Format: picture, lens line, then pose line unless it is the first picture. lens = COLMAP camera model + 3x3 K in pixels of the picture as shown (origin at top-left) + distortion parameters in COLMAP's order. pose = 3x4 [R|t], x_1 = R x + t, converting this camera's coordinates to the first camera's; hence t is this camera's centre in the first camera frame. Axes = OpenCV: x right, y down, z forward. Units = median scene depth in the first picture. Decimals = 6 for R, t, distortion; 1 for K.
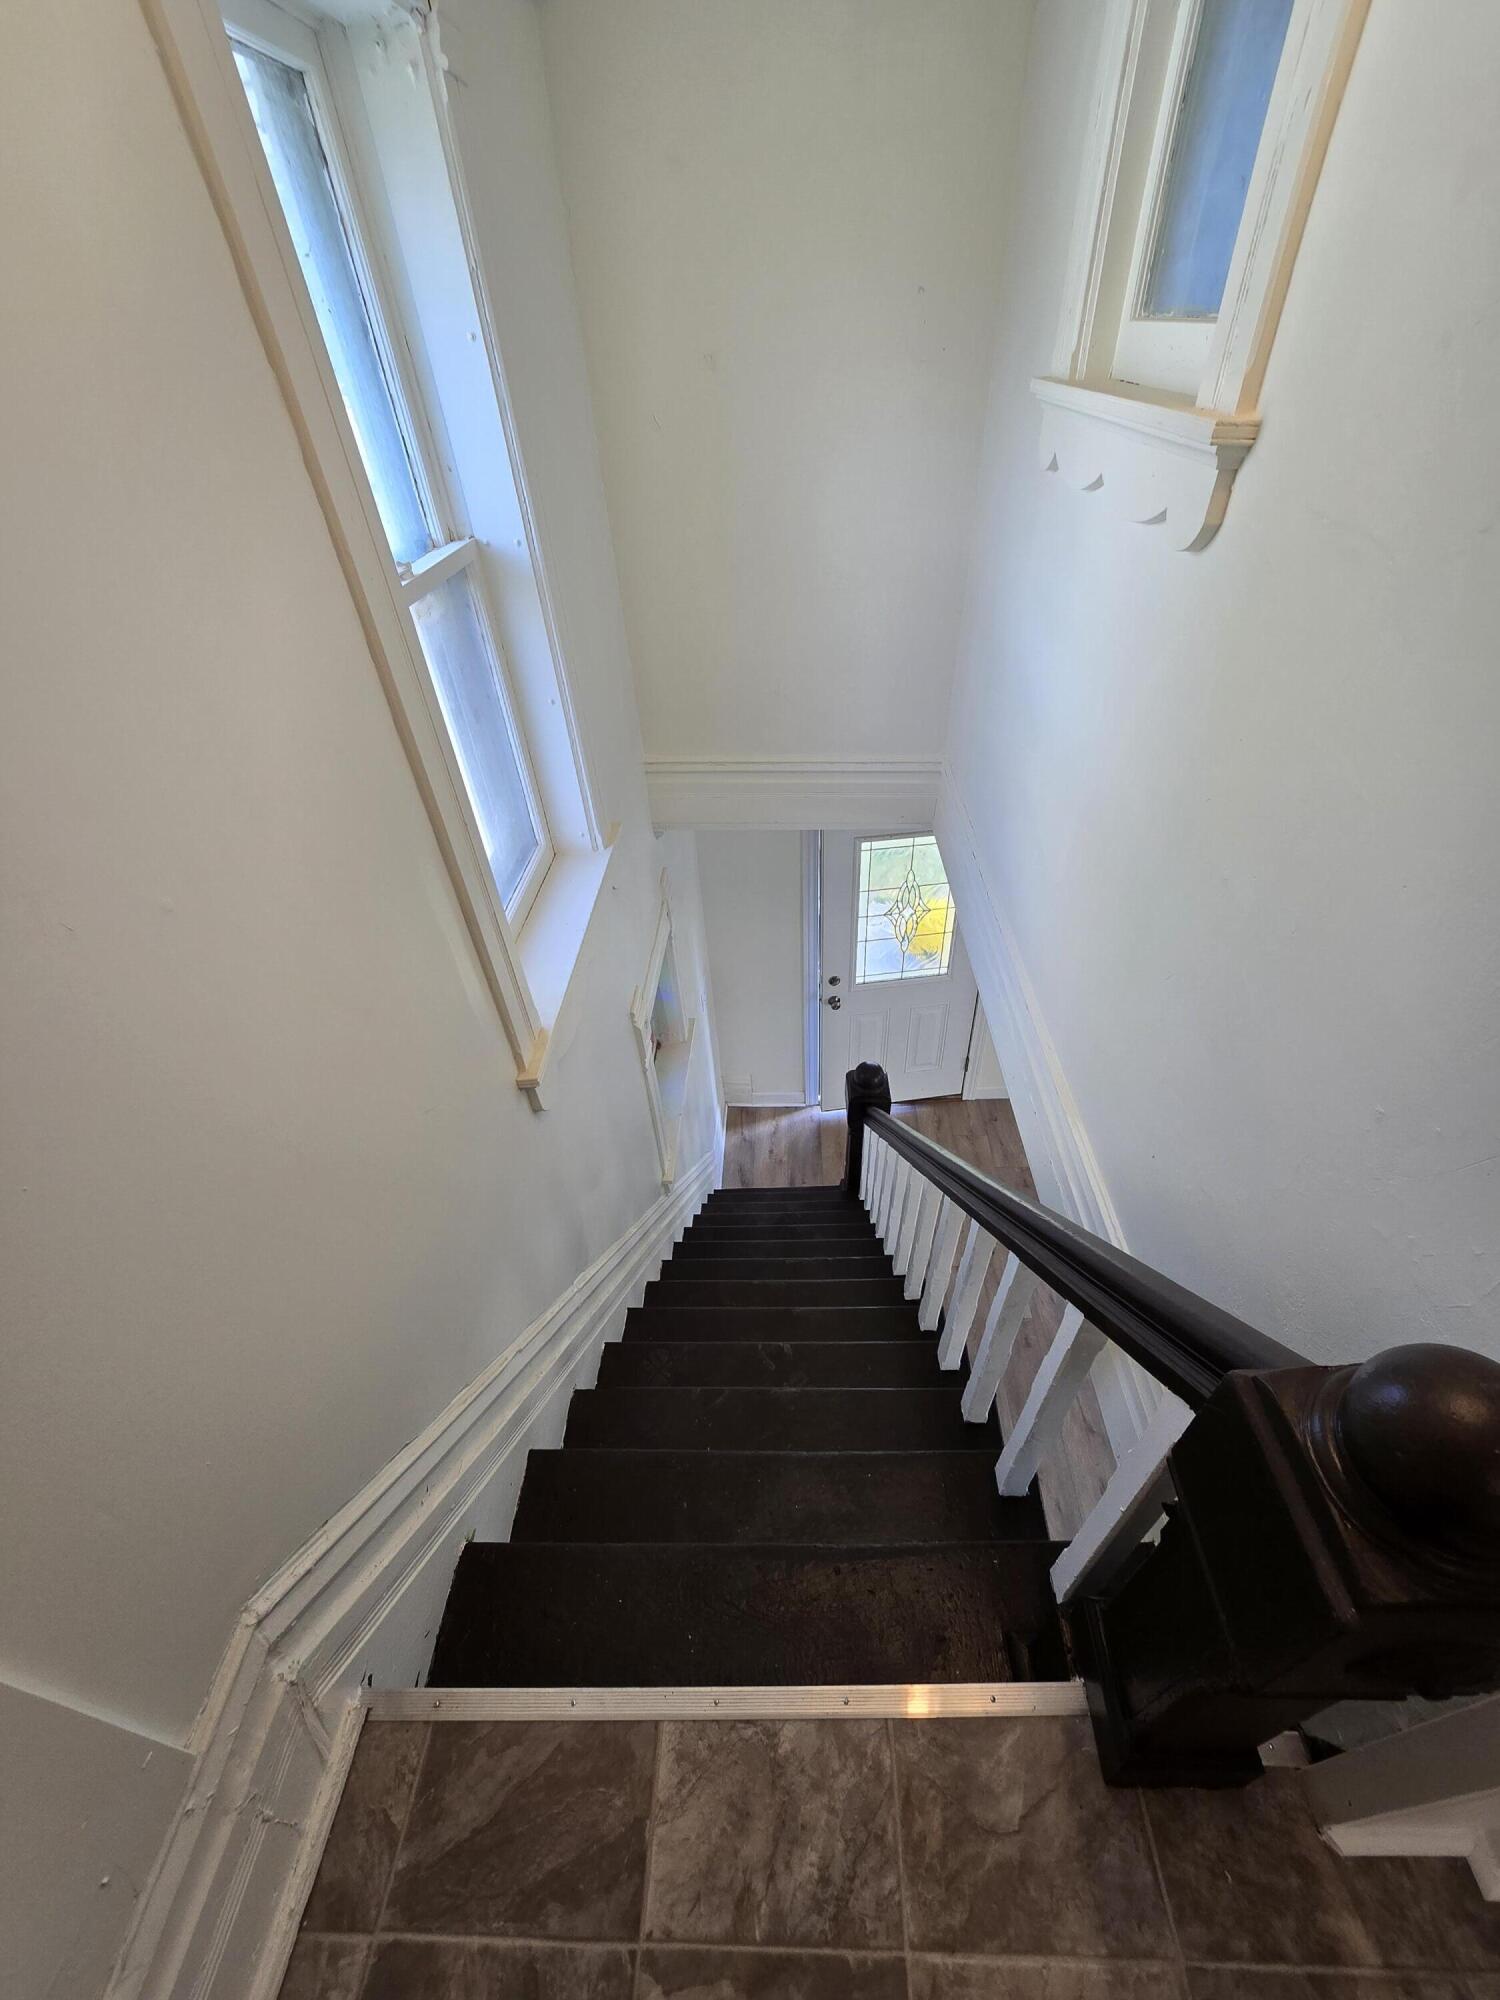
lens RADIAL K [[822.7, 0, 750.0], [0, 822.7, 1000.0], [0, 0, 1]] dist [-0.001258, -0.000291]
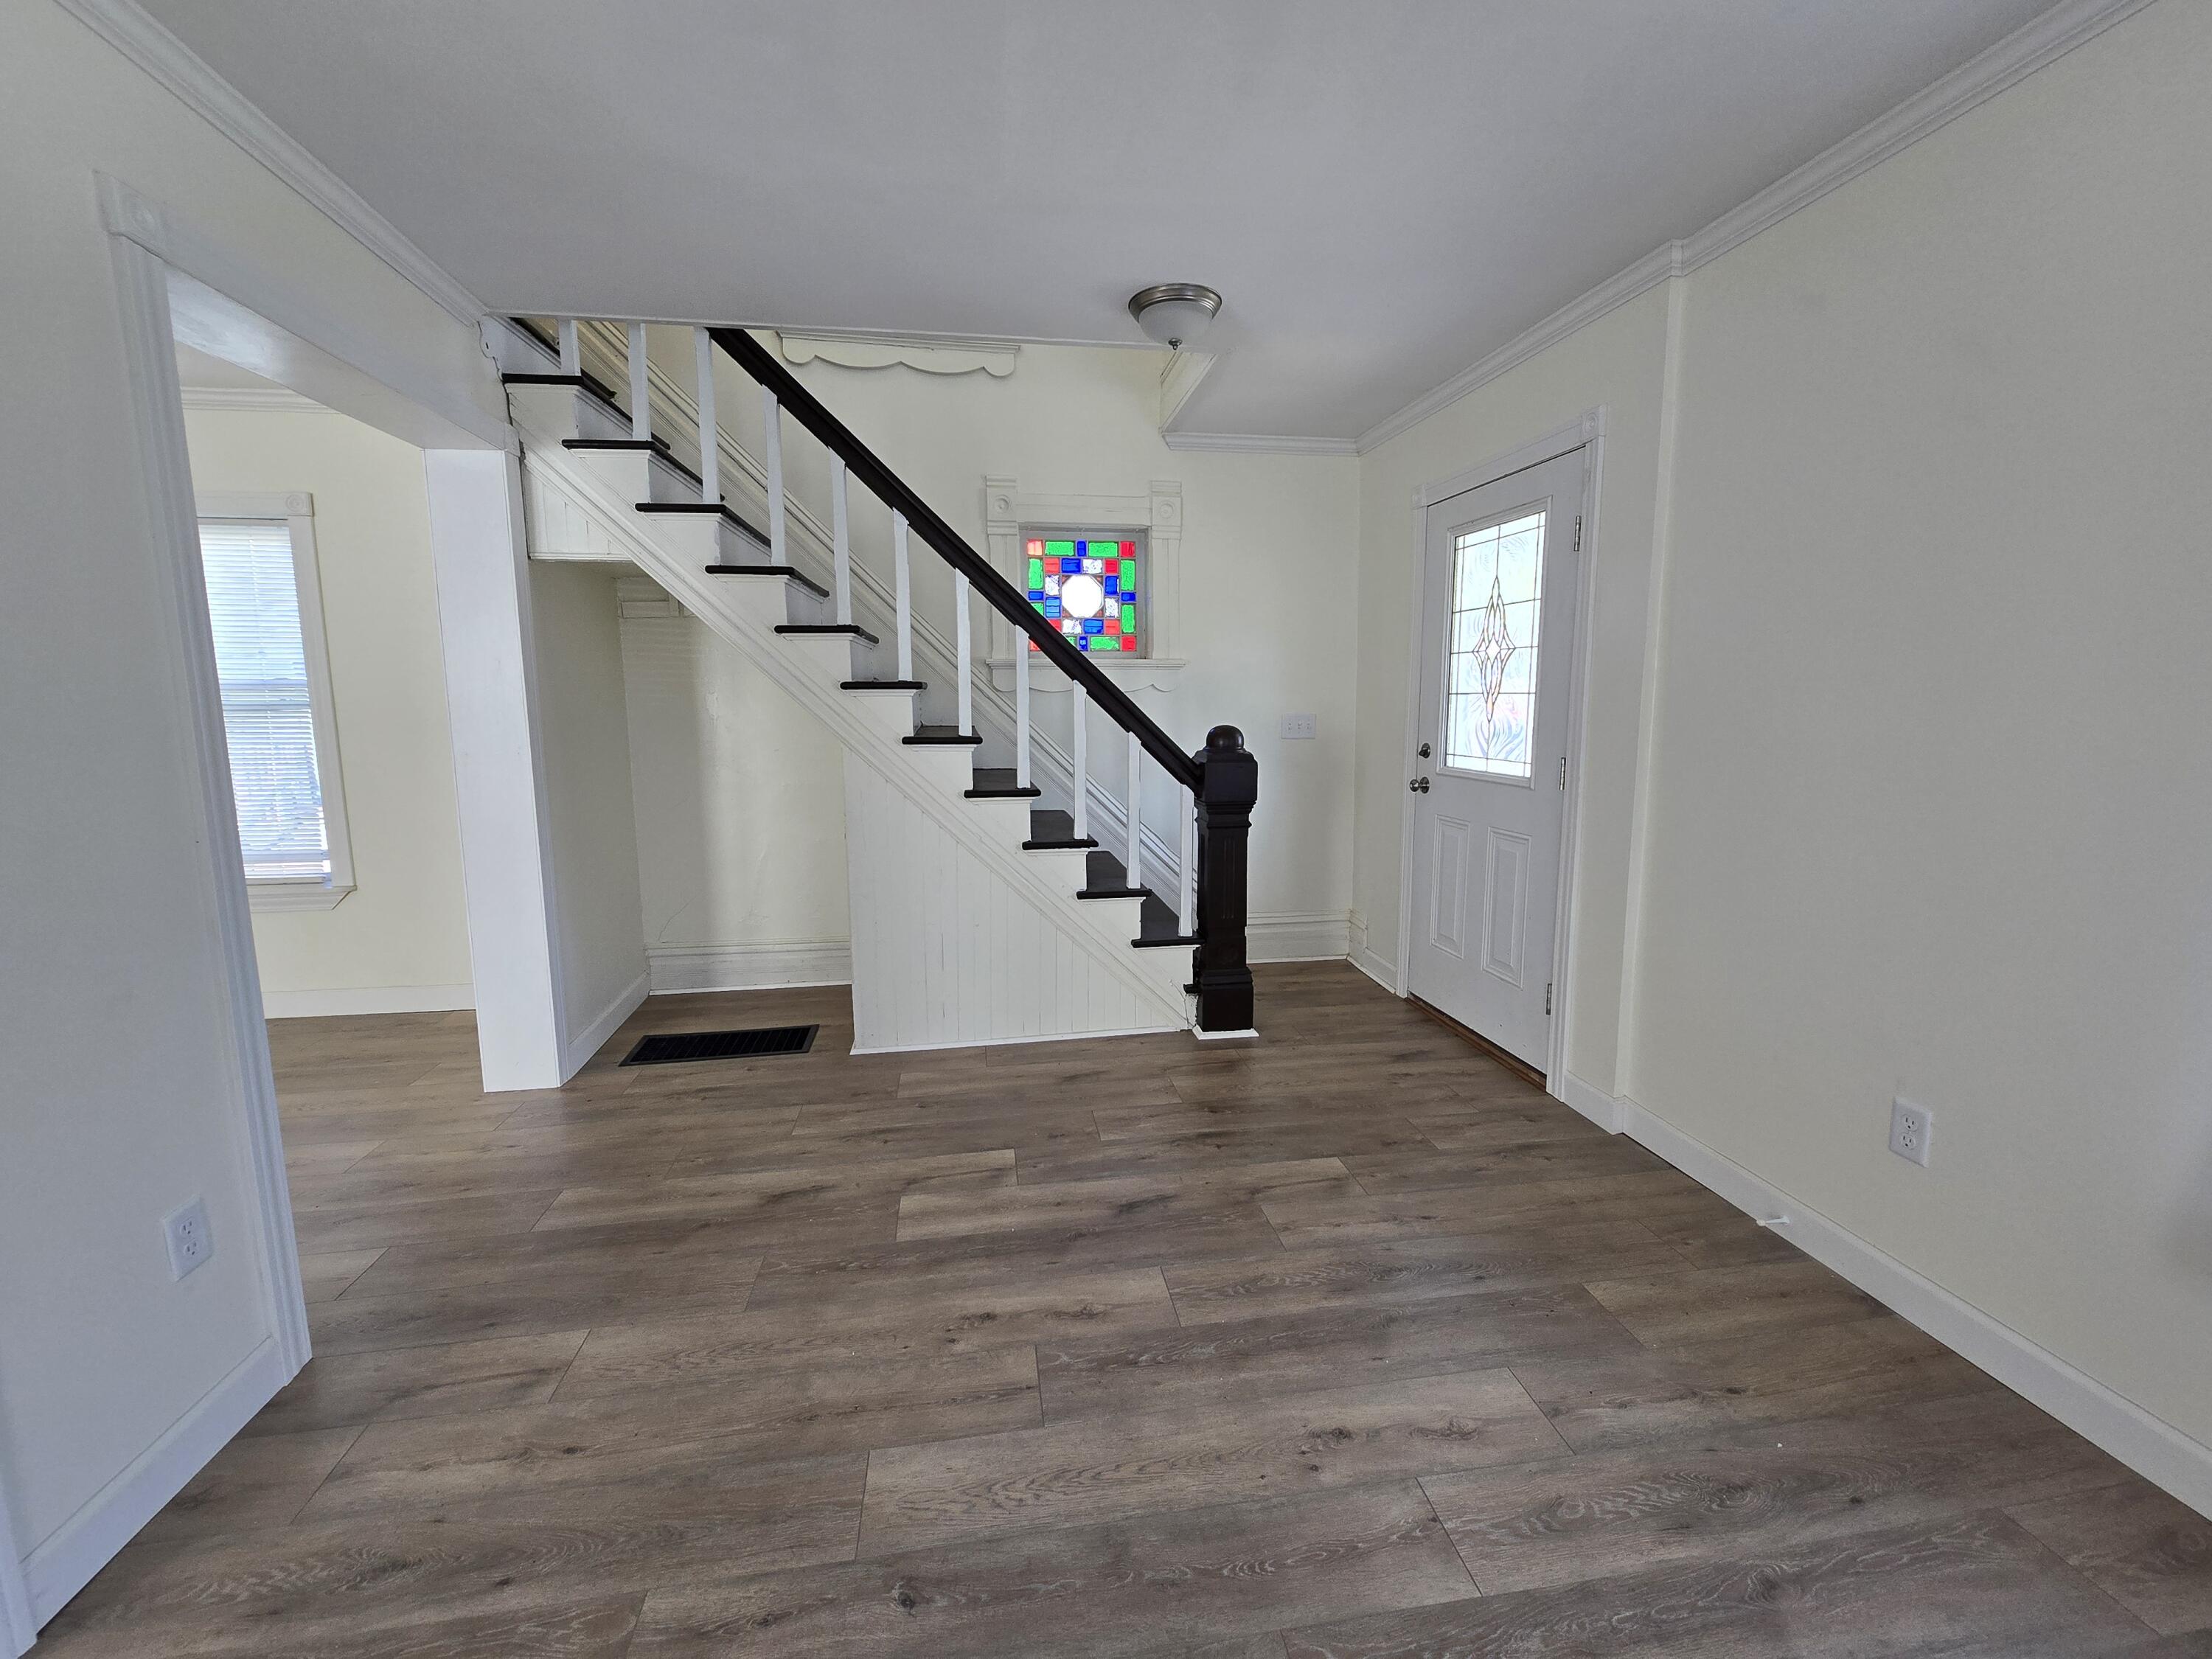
lens RADIAL K [[898.5, 0, 1100.6], [0, 898.5, 816.3], [0, 0, 1]] dist [-0.002970, -0.000206]
pose [[0.170626, 0.182882, -0.968215, 0.821357], [-0.650703, 0.758792, 0.028654, 0.176040], [0.739914, 0.625131, 0.248471, 0.629258]]
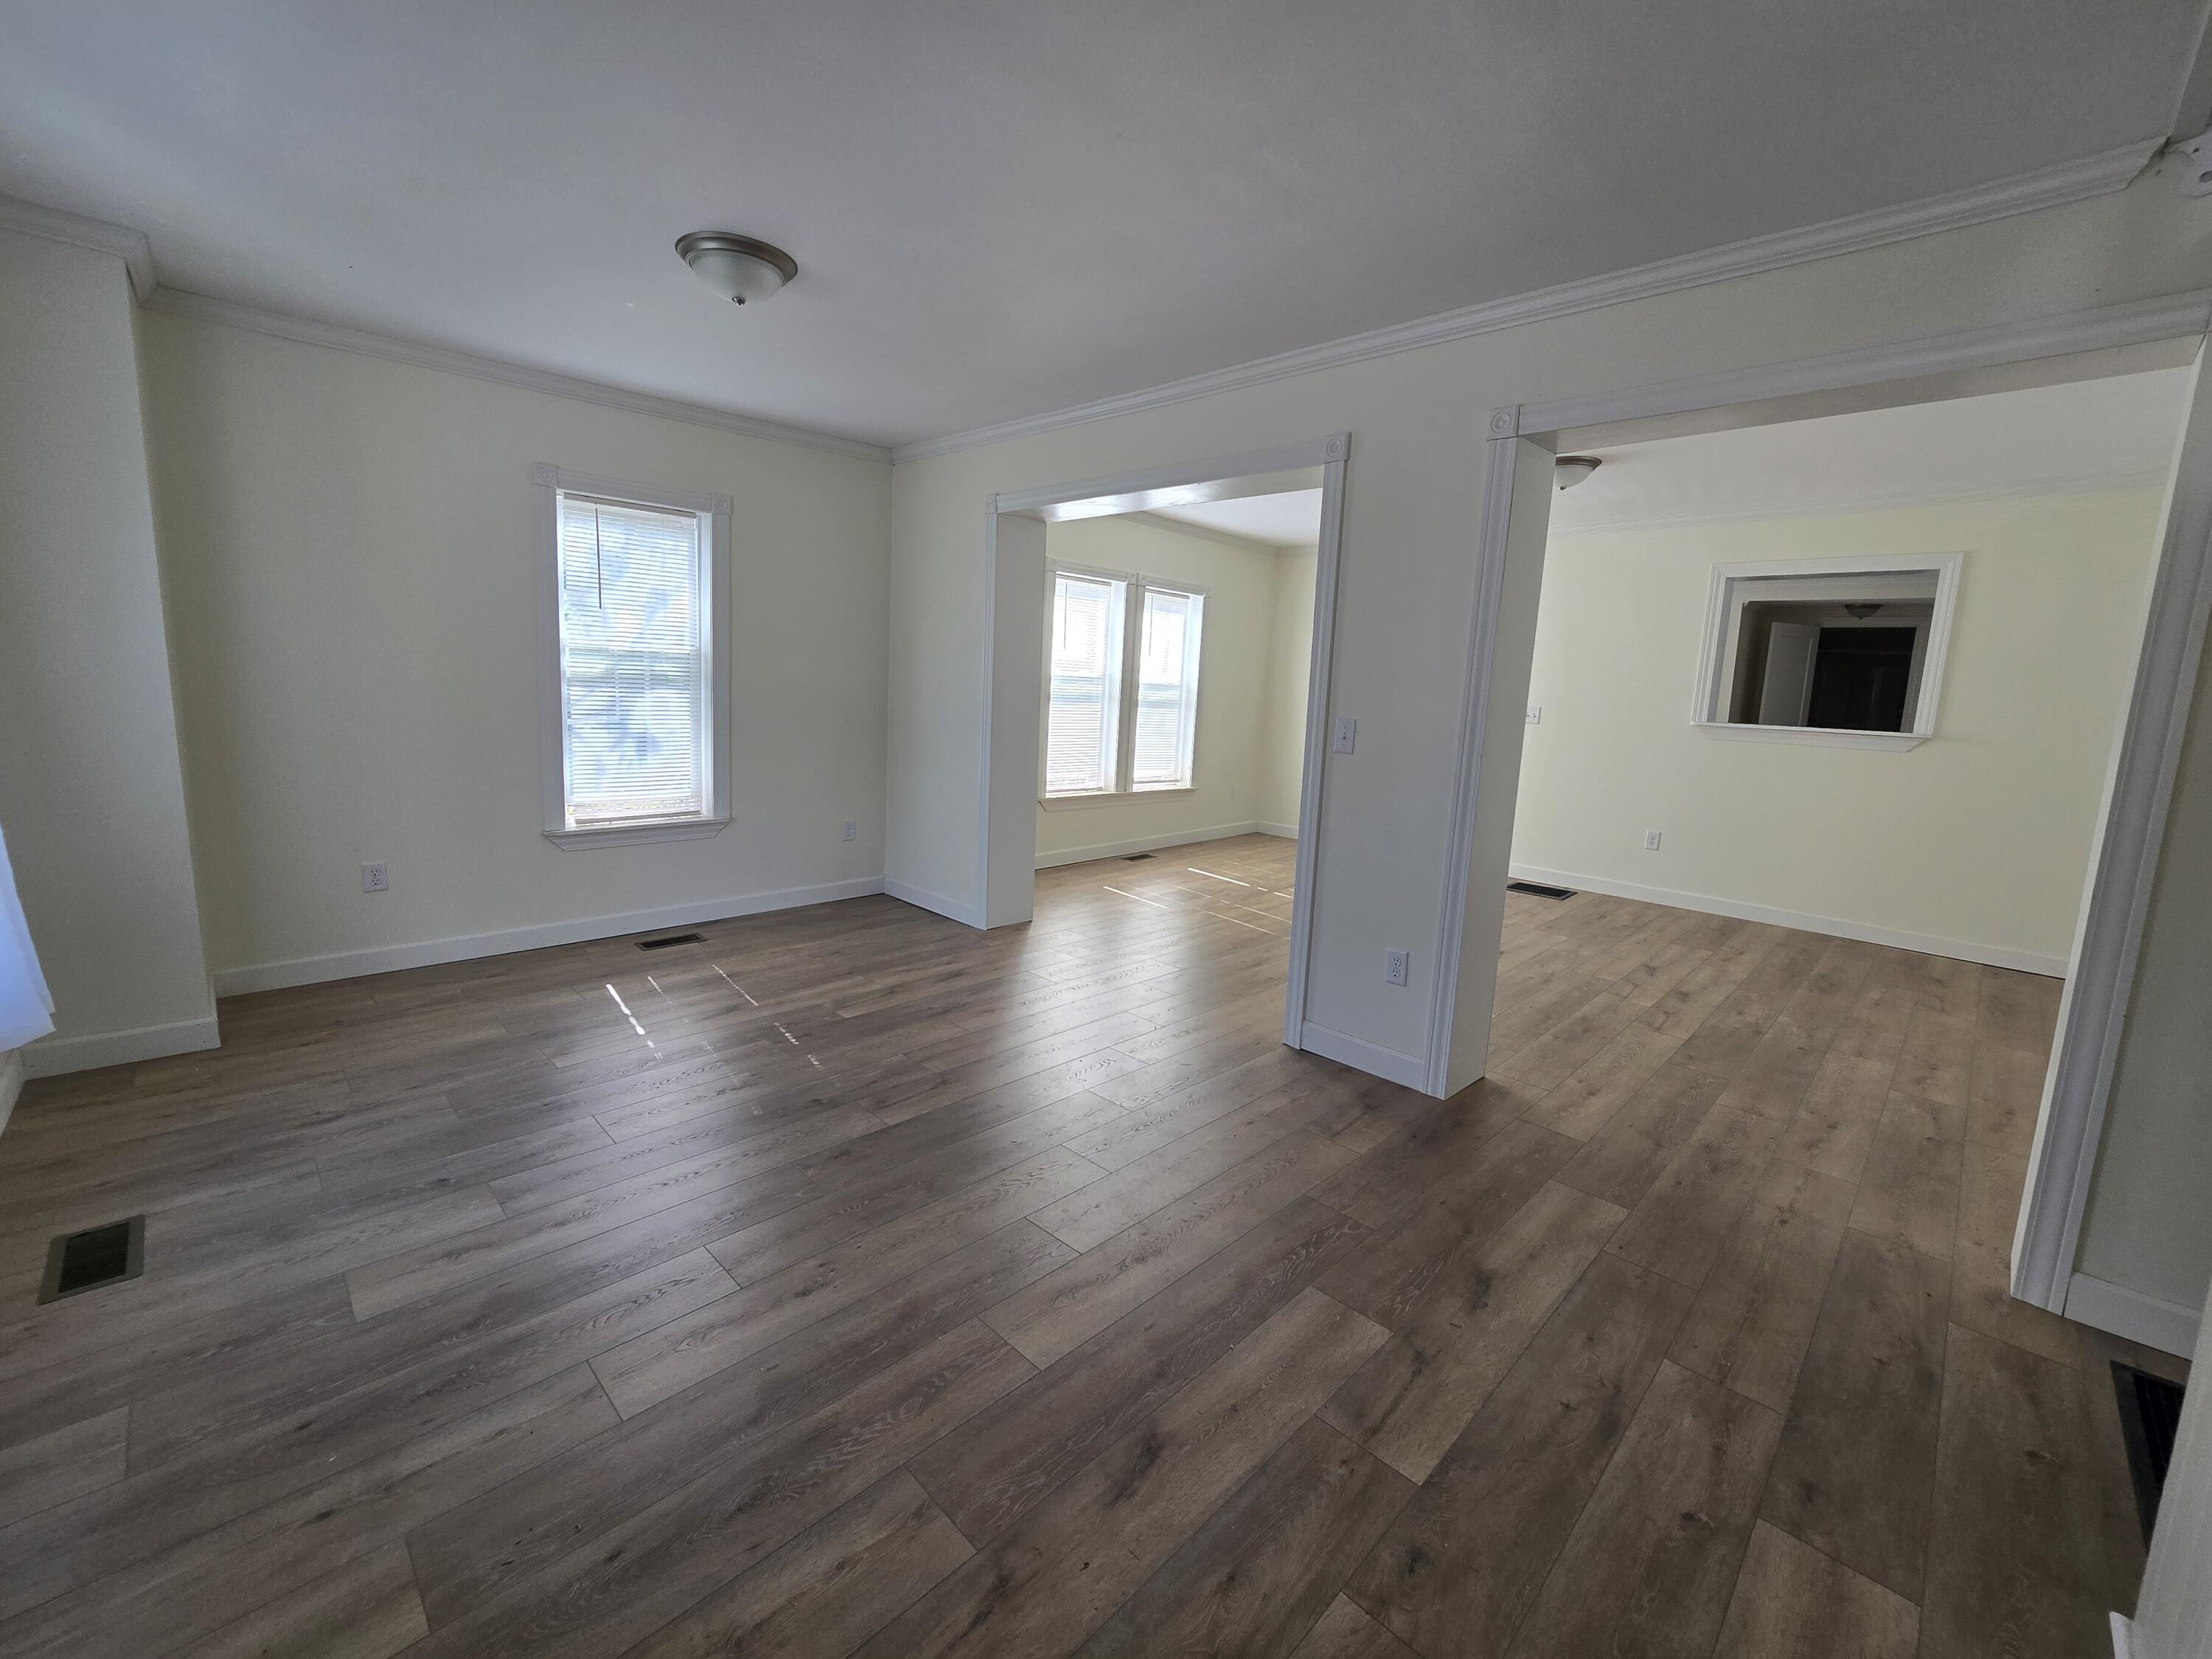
lens RADIAL K [[909.9, 0, 1111.0], [0, 909.9, 813.4], [0, 0, 1]] dist [-0.001258, -0.000291]
pose [[-0.730891, -0.077466, 0.678083, 0.187172], [0.447423, 0.695867, 0.561766, -0.014297], [-0.515374, 0.713980, -0.473943, 0.897183]]
